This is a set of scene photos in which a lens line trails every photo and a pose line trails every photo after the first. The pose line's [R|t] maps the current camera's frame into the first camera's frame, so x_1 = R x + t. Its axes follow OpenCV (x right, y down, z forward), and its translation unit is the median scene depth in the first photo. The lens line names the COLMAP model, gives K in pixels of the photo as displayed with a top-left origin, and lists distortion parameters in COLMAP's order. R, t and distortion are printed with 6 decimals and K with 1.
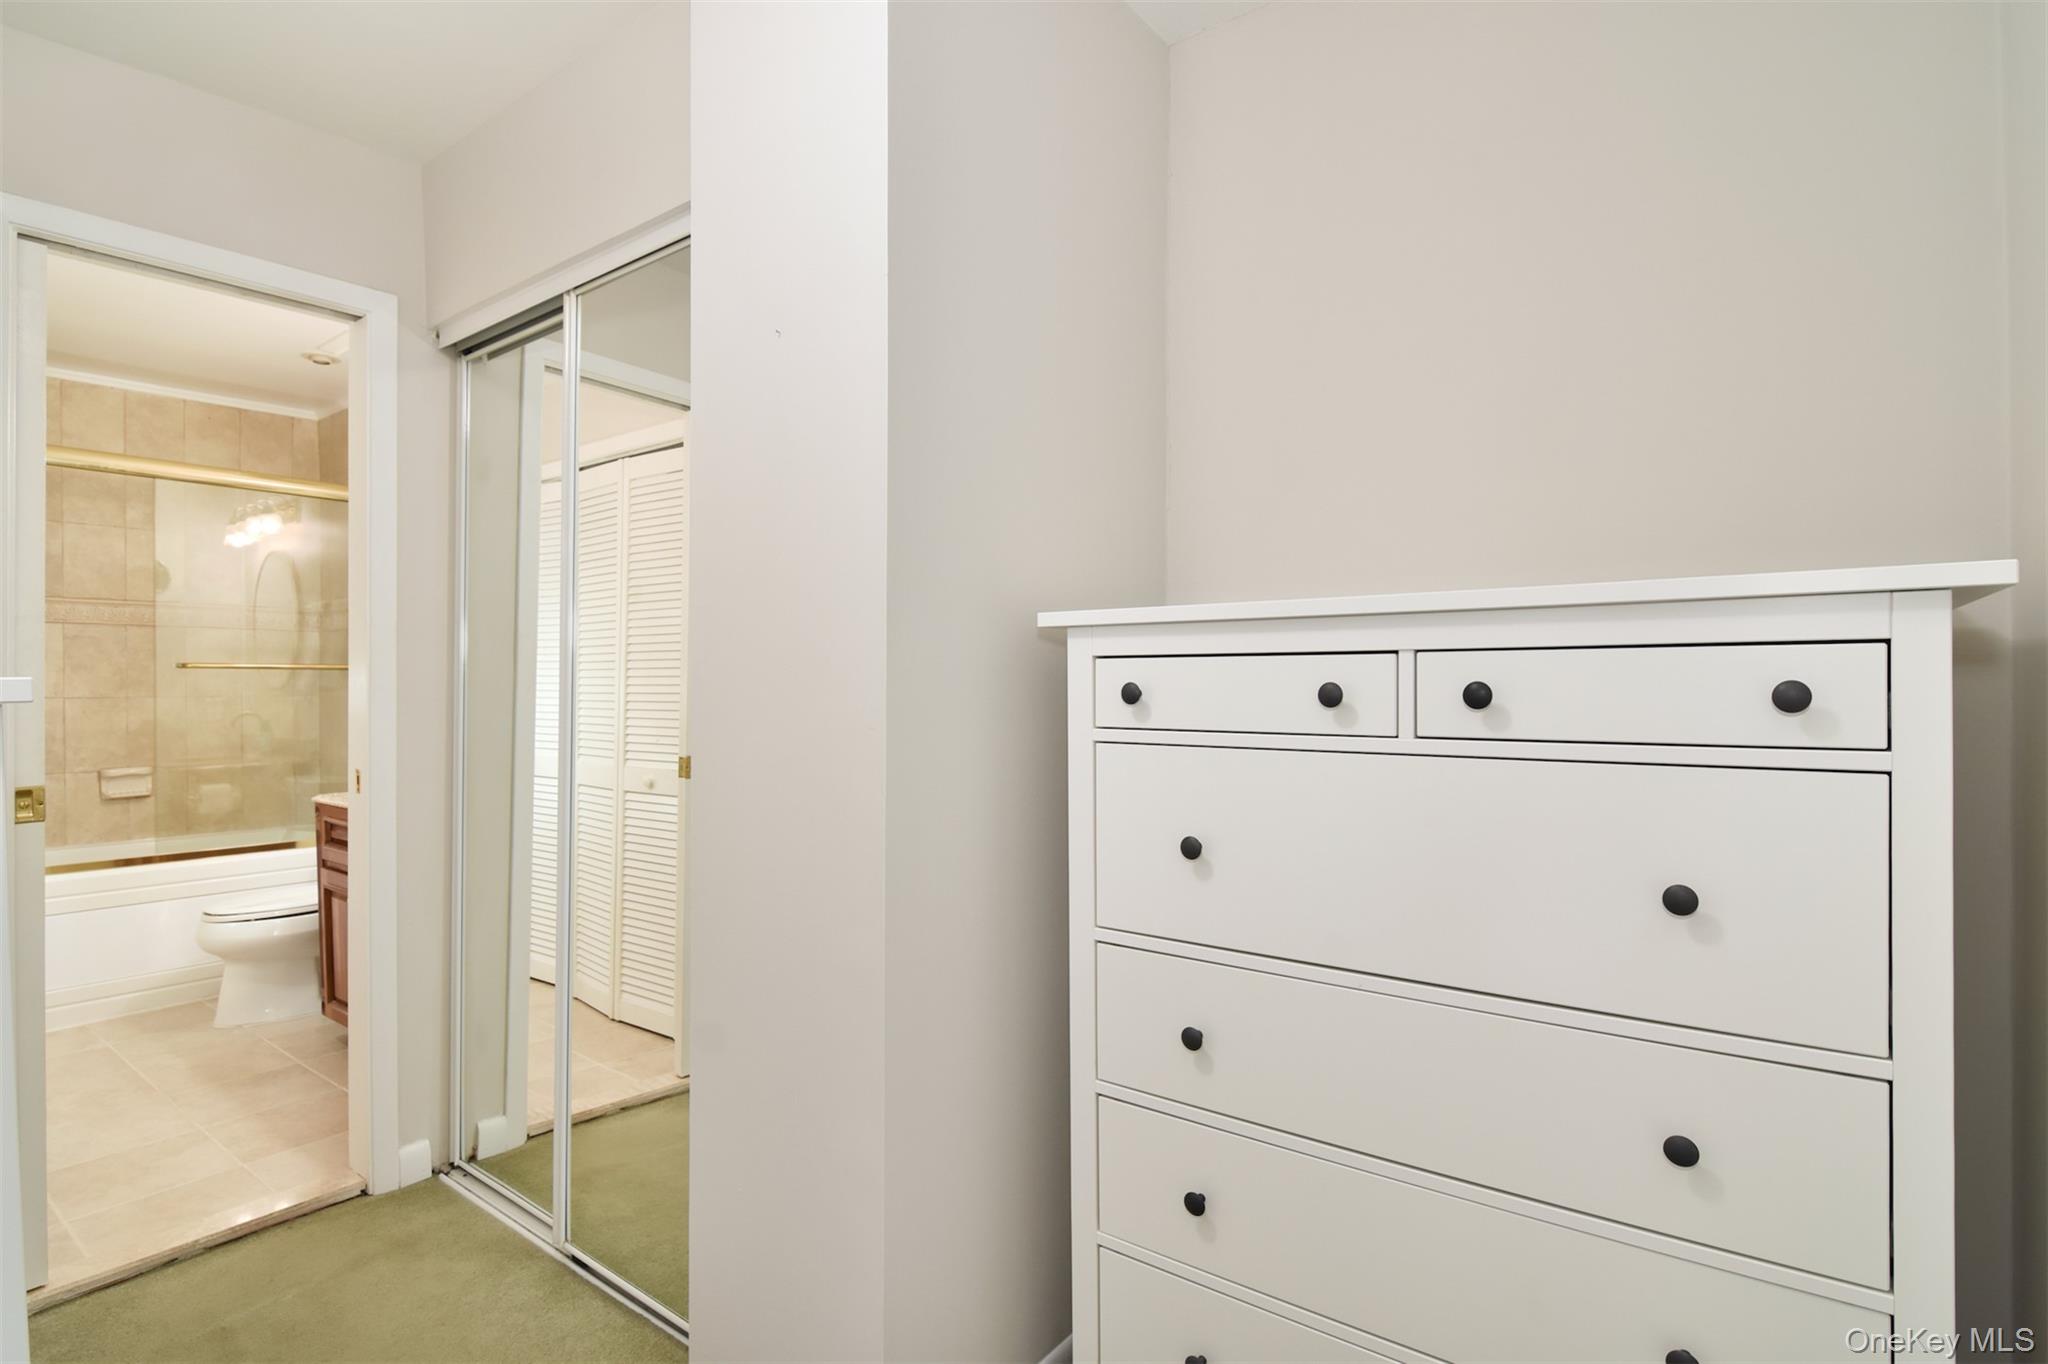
lens RADIAL K [[1008.0, 0, 1008.8], [0, 1008.0, 691.2], [0, 0, 1]] dist [-0.002980, -0.015190]
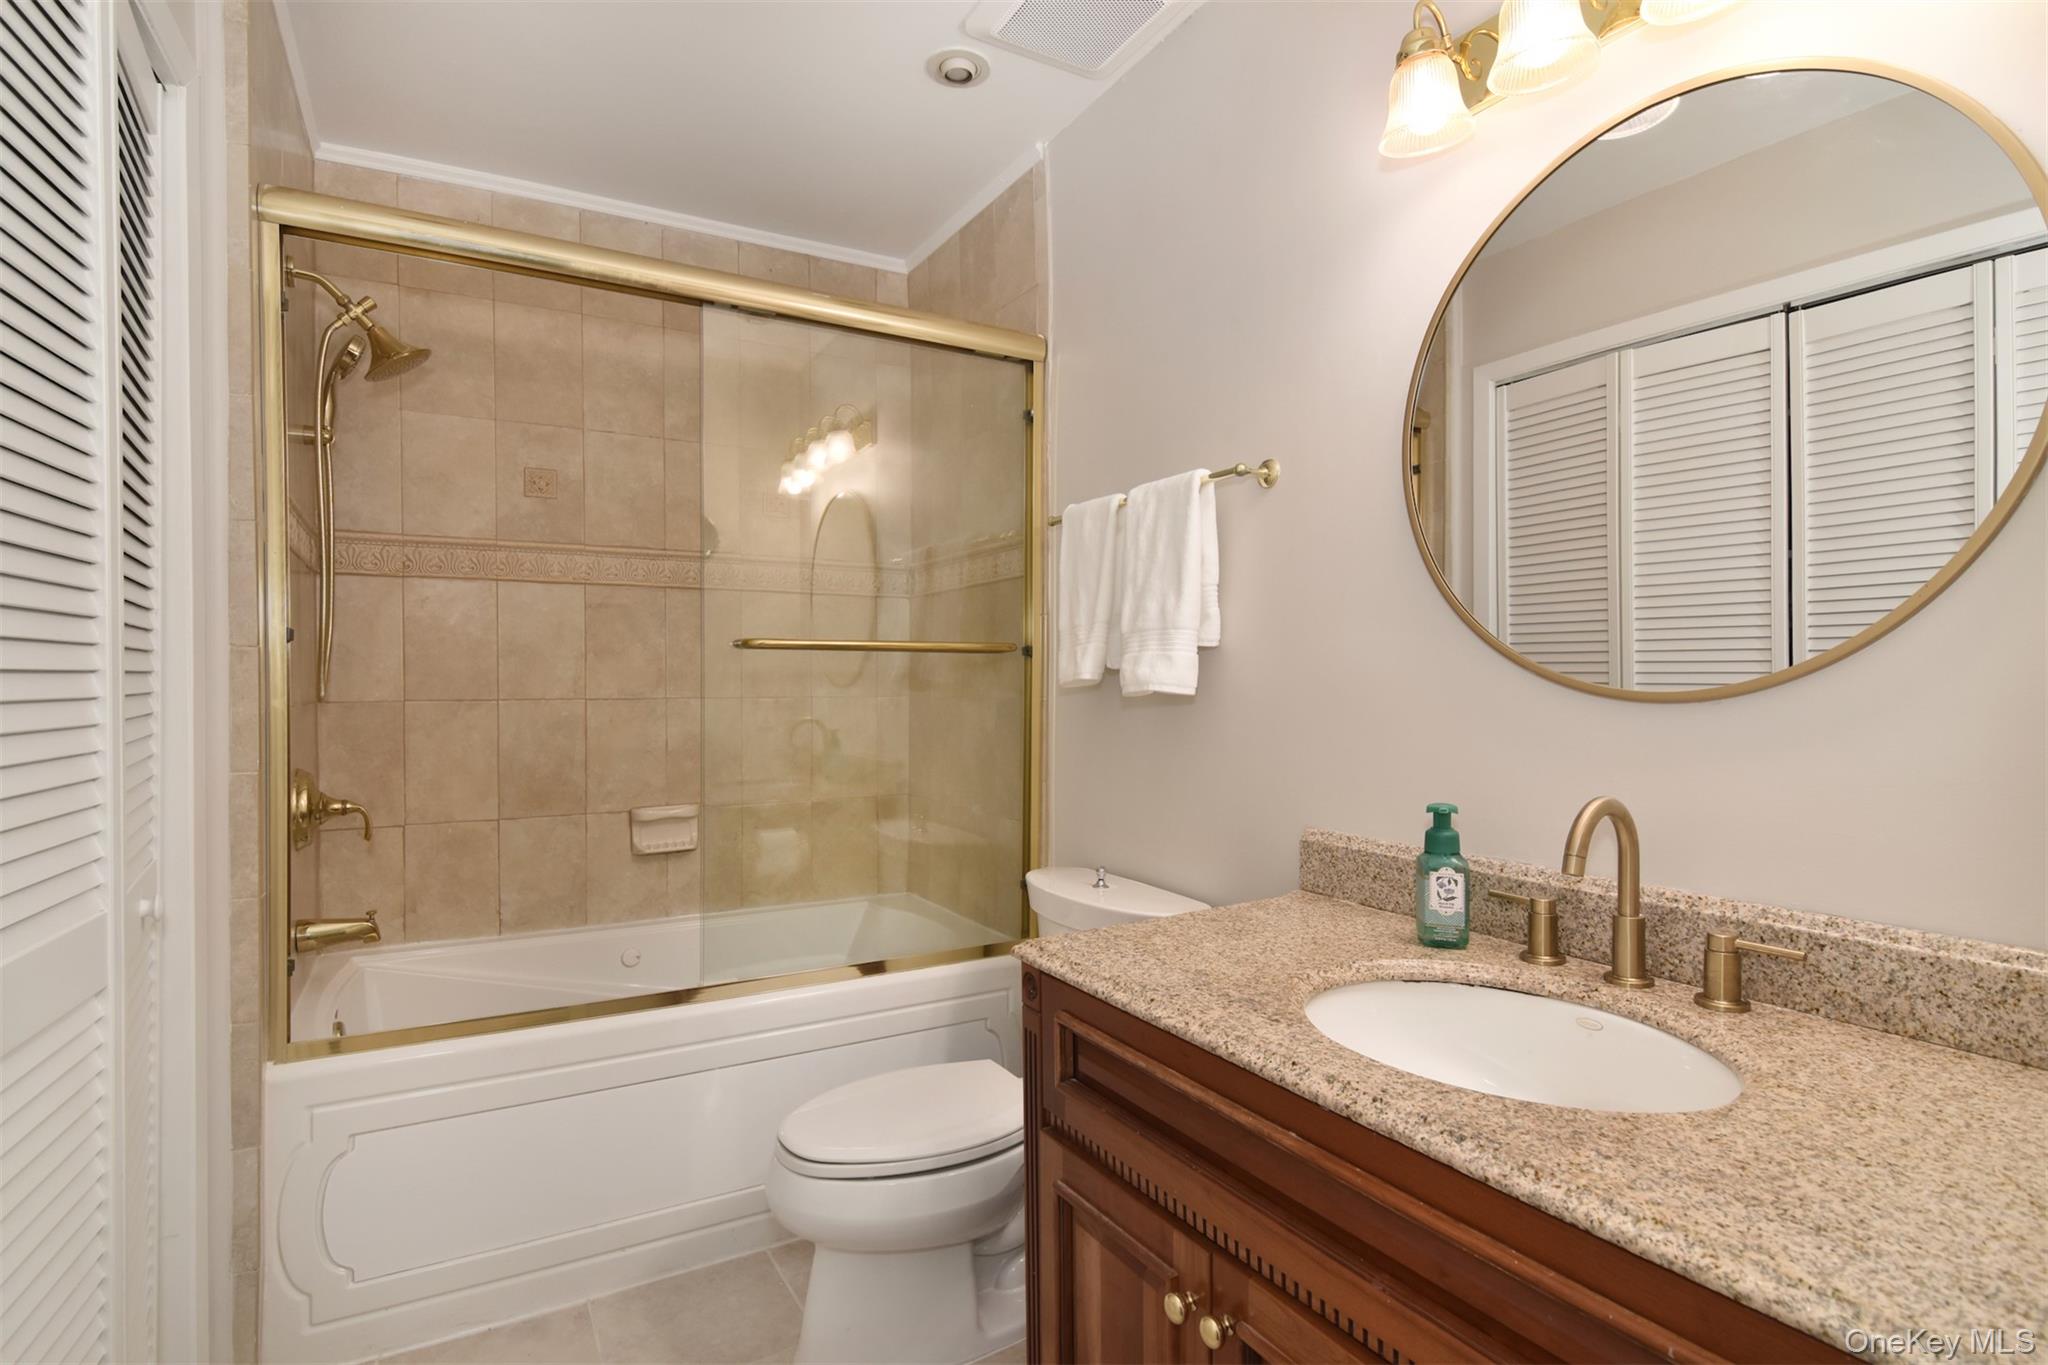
lens RADIAL K [[991.1, 0, 1032.7], [0, 991.1, 680.3], [0, 0, 1]] dist [-0.002086, -0.011524]
pose [[0.926201, -0.000993, -0.377029, -0.417836], [-0.000850, 0.999988, -0.004721, -0.002550], [0.377029, 0.004693, 0.926190, 0.488839]]
